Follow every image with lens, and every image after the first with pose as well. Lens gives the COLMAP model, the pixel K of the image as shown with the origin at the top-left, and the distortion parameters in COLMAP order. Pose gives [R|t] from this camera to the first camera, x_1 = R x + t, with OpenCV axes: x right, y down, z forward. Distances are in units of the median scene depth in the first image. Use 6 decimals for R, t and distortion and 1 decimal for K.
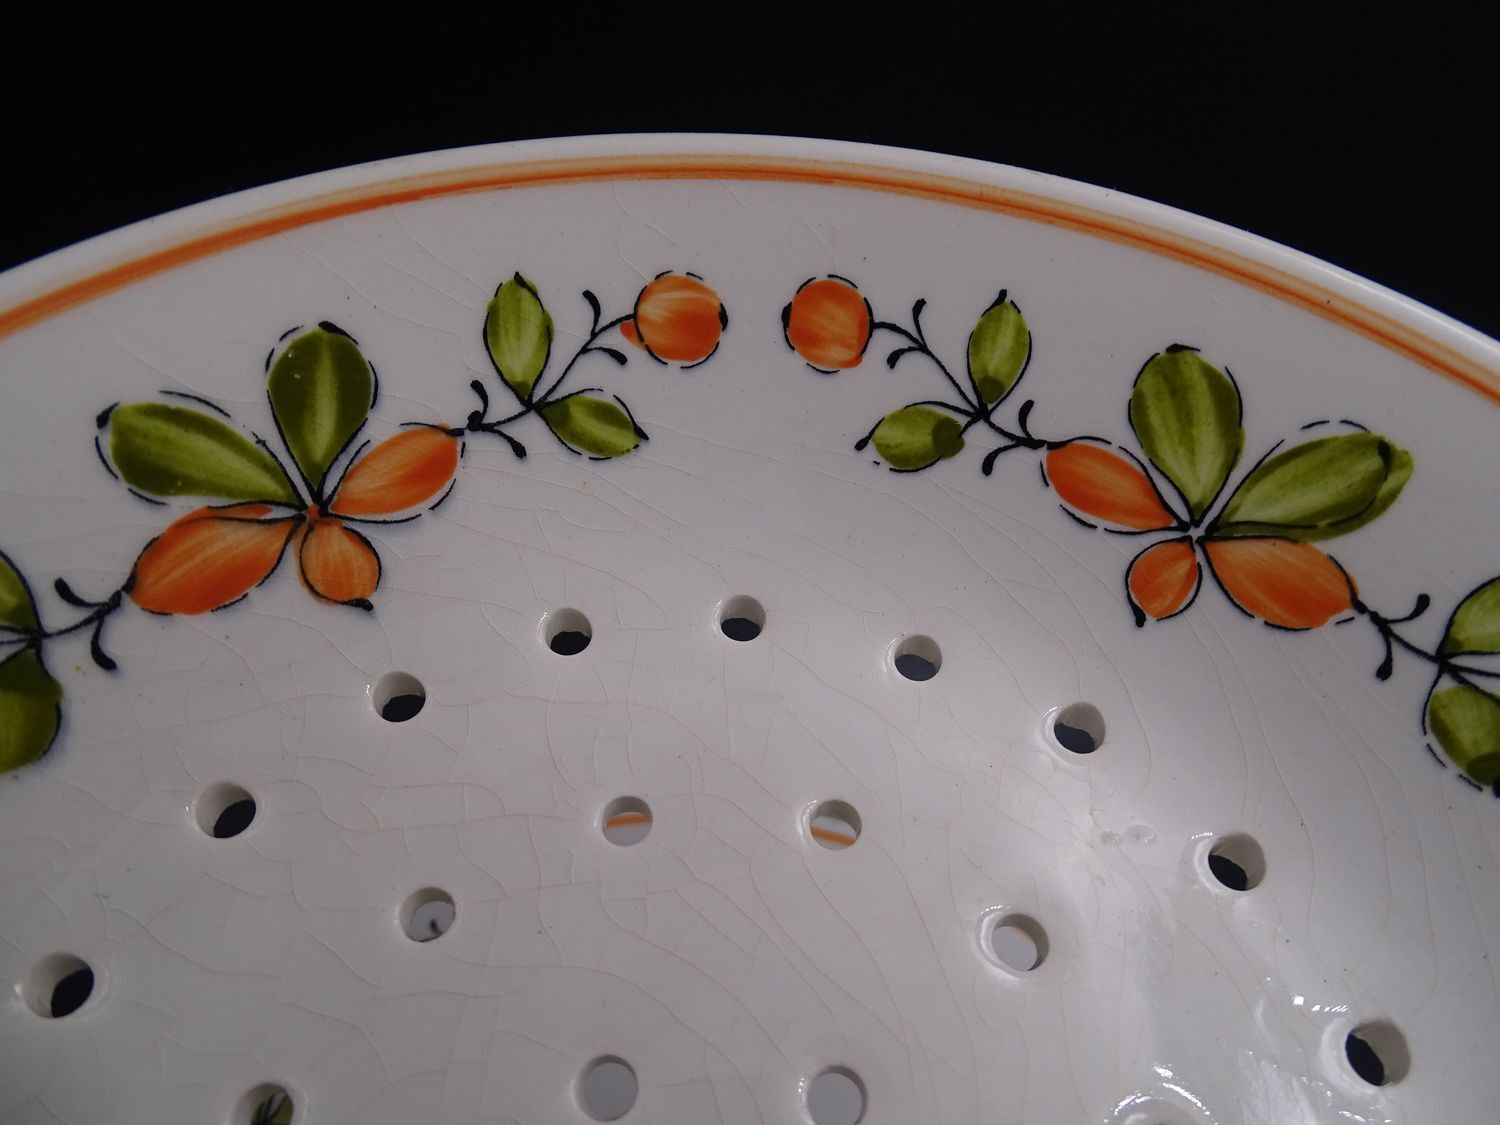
lens RADIAL K [[1085.4, 0, 748.6], [0, 1085.4, 556.7], [0, 0, 1]] dist [0.021156, -0.026384]
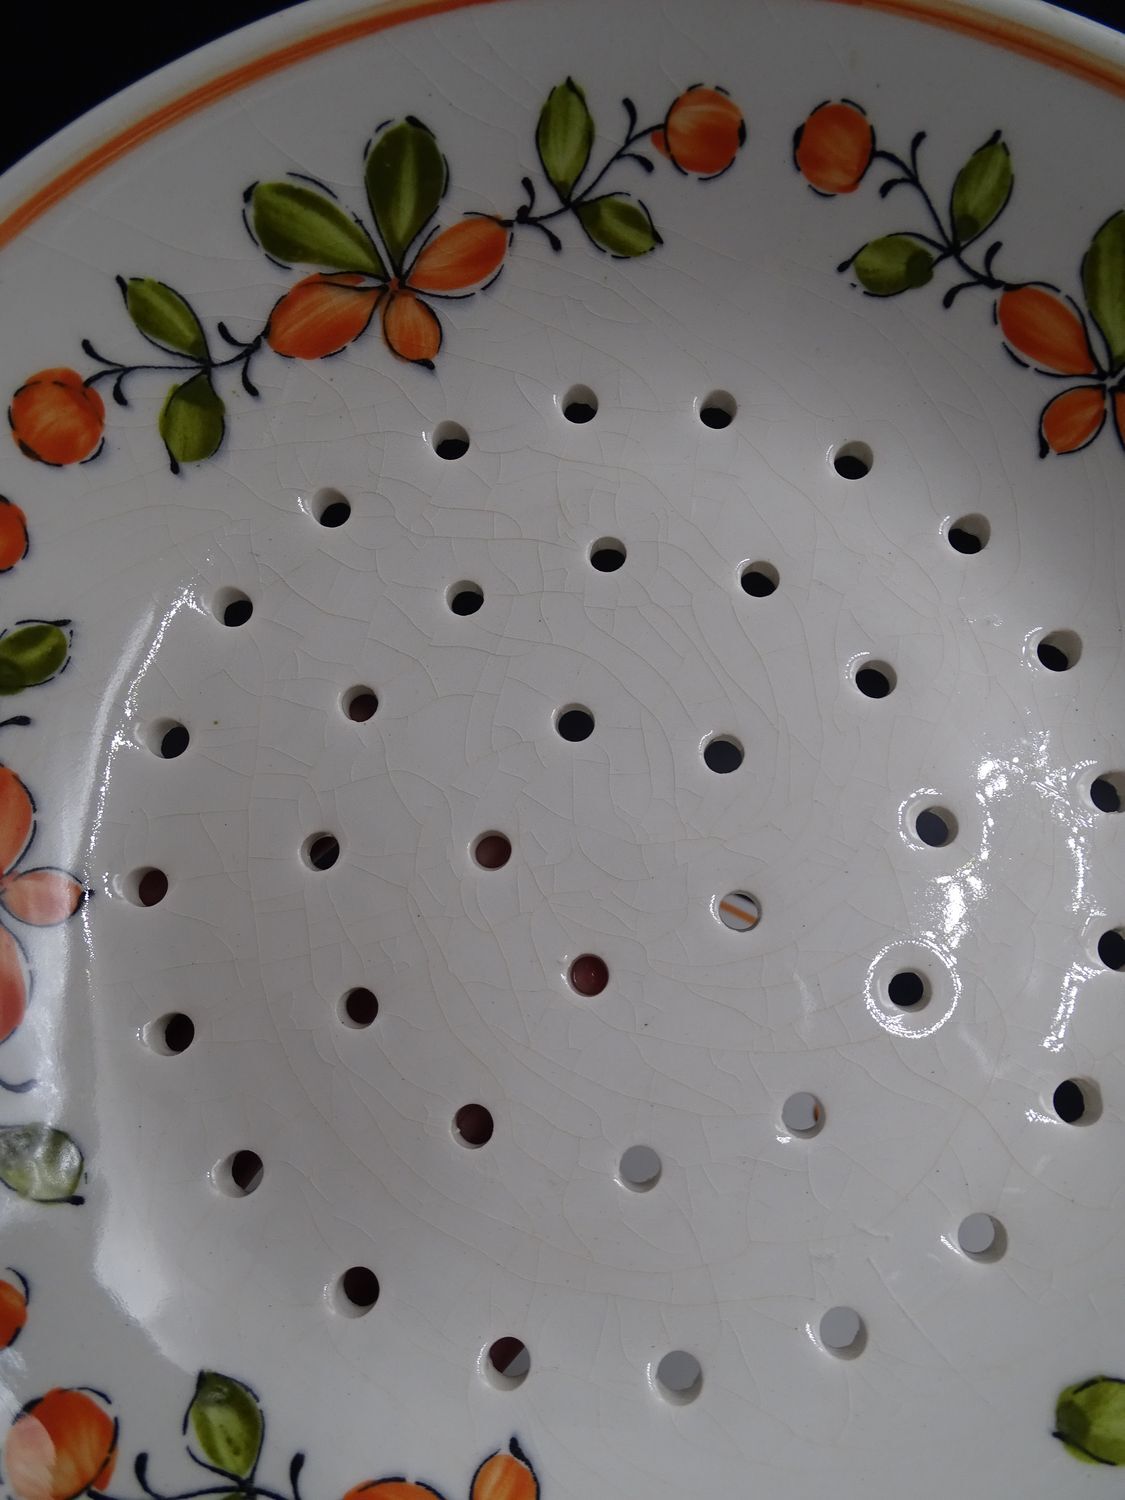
lens RADIAL K [[1085.4, 0, 564.1], [0, 1085.4, 747.5], [0, 0, 1]] dist [0.021156, -0.026384]
pose [[0.977511, 0.163629, -0.133034, 0.054293], [-0.099995, 0.915051, 0.390746, -0.061940], [0.185670, -0.368656, 0.910834, -0.327919]]
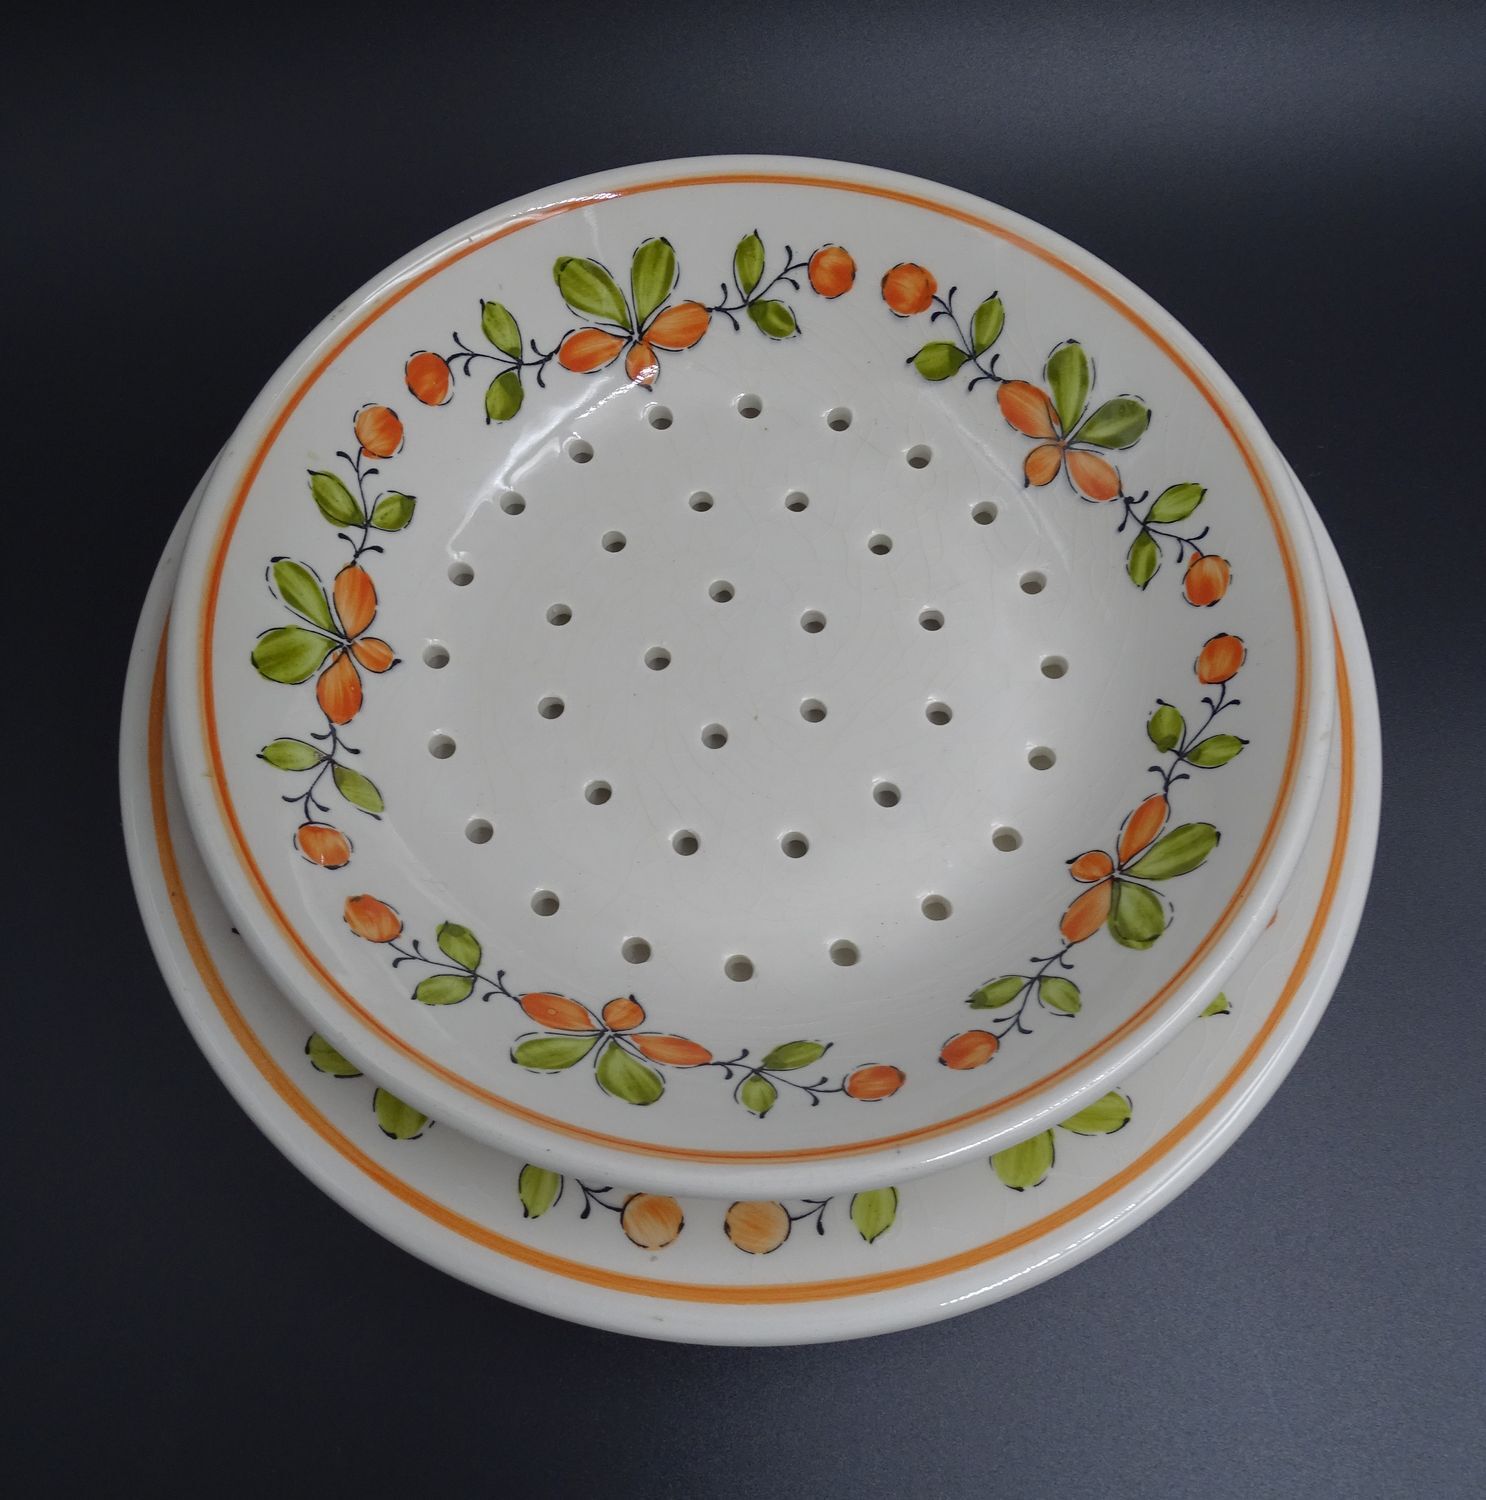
lens RADIAL K [[1430.2, 0, 742.0], [0, 1430.2, 672.1], [0, 0, 1]] dist [-0.020605, 0.000000]
pose [[0.017803, 0.887733, -0.460014, 1.135811], [-0.806953, 0.284412, 0.517627, -0.784916], [0.590348, 0.361994, 0.721422, -1.050142]]
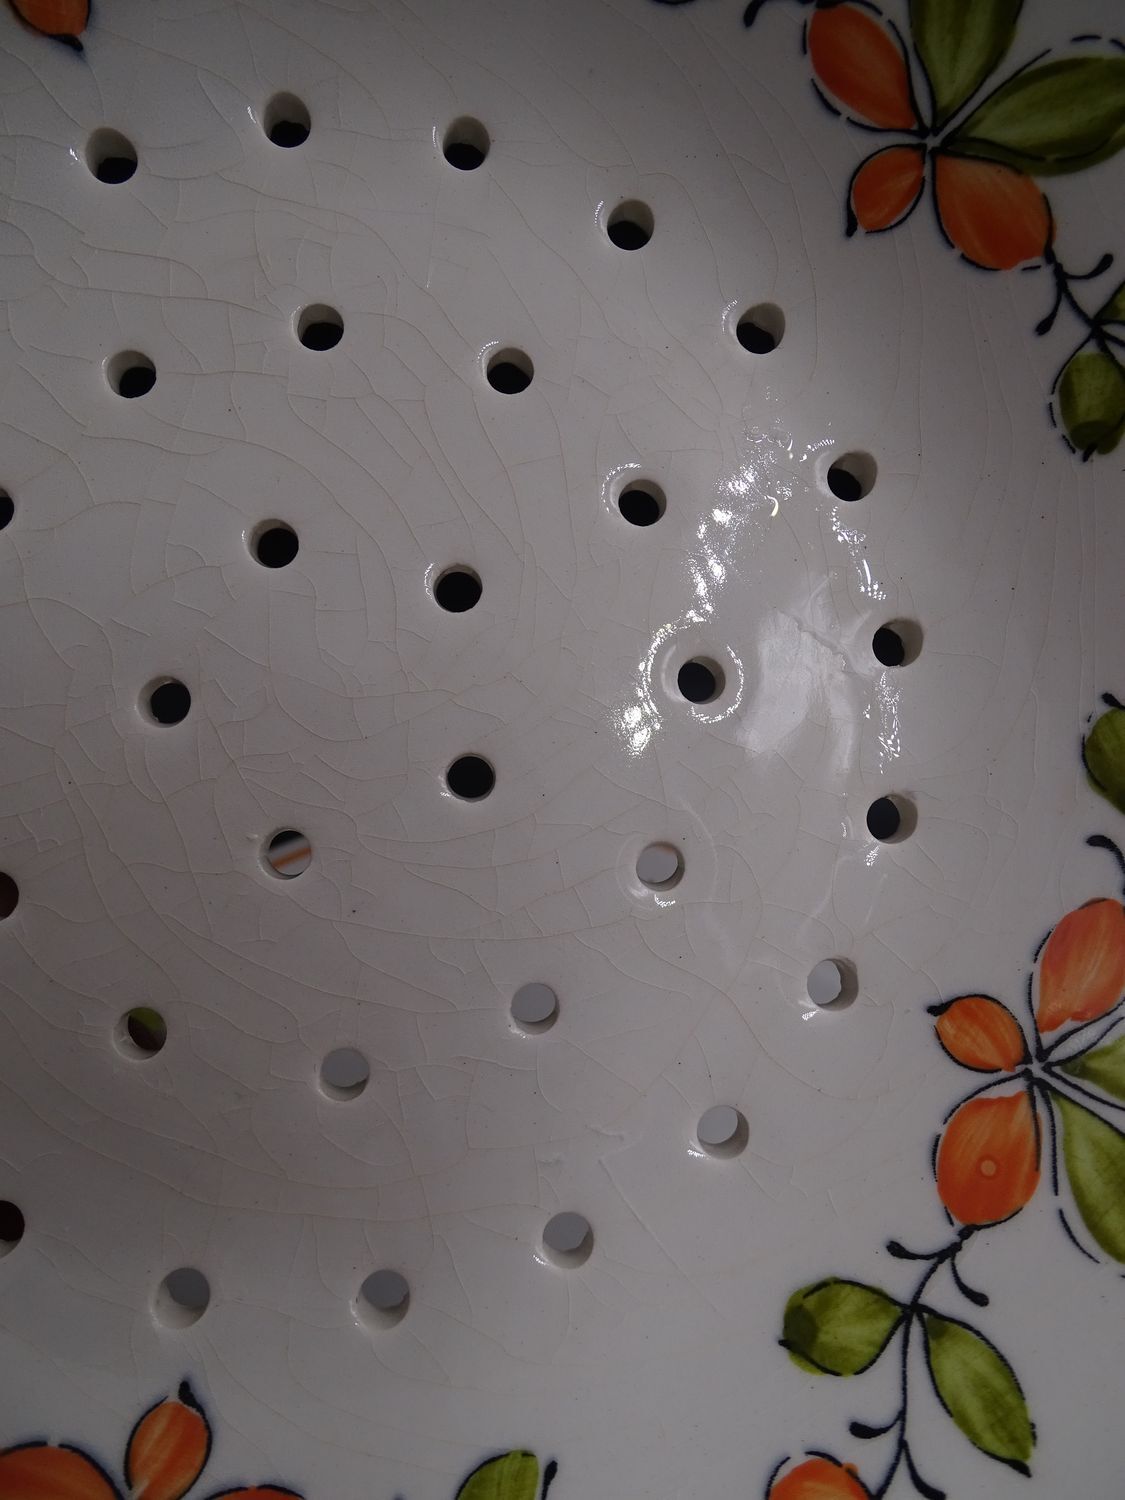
lens RADIAL K [[1085.4, 0, 565.1], [0, 1085.4, 747.4], [0, 0, 1]] dist [0.021156, -0.026384]
pose [[0.981317, 0.186229, 0.048339, 0.144007], [-0.184667, 0.841147, 0.508301, -0.001667], [0.054000, -0.507731, 0.859822, -0.120693]]
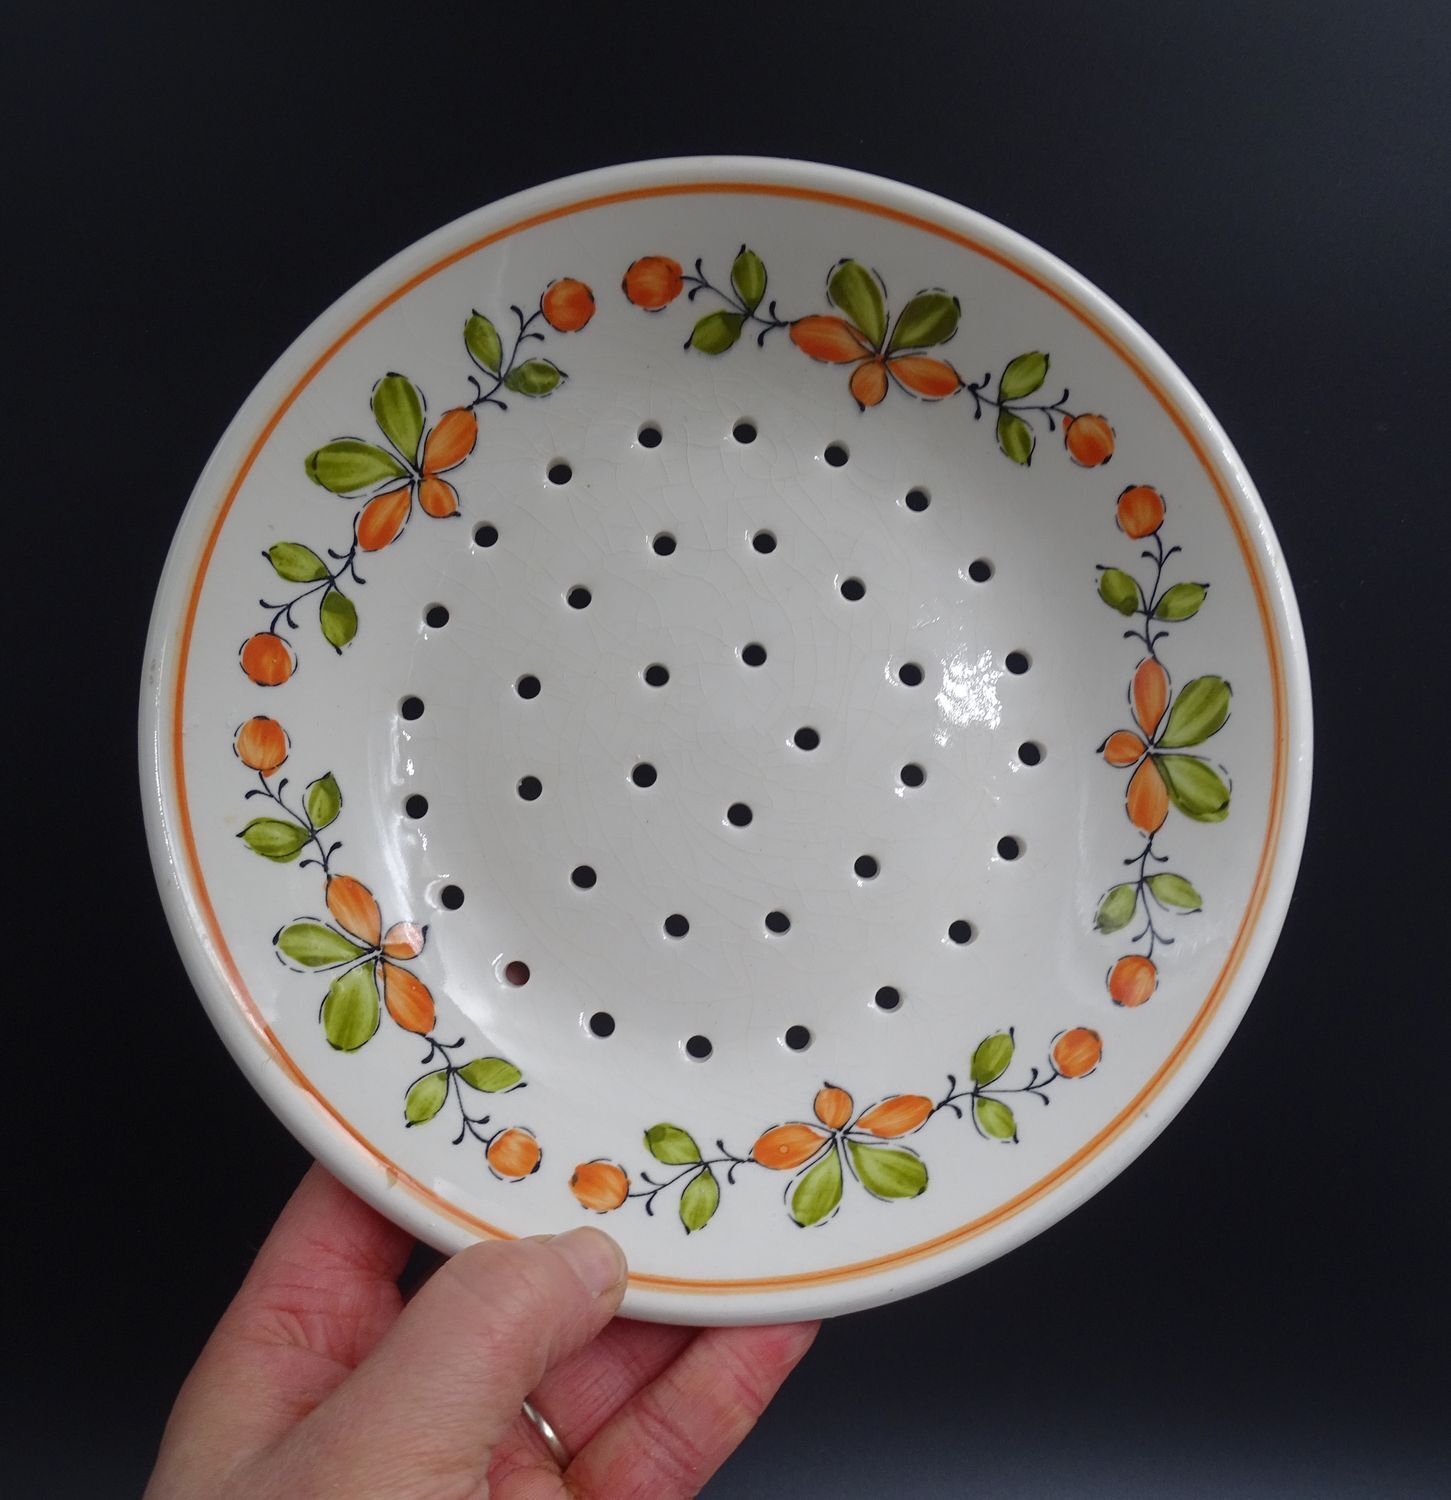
lens RADIAL K [[1472.2, 0, 732.3], [0, 1472.2, 708.3], [0, 0, 1]] dist [-0.013682, 0.000000]
pose [[0.559247, 0.819955, -0.122133, 0.262554], [-0.671552, 0.534469, 0.513187, -0.841130], [0.486067, -0.204979, 0.849543, -1.394547]]
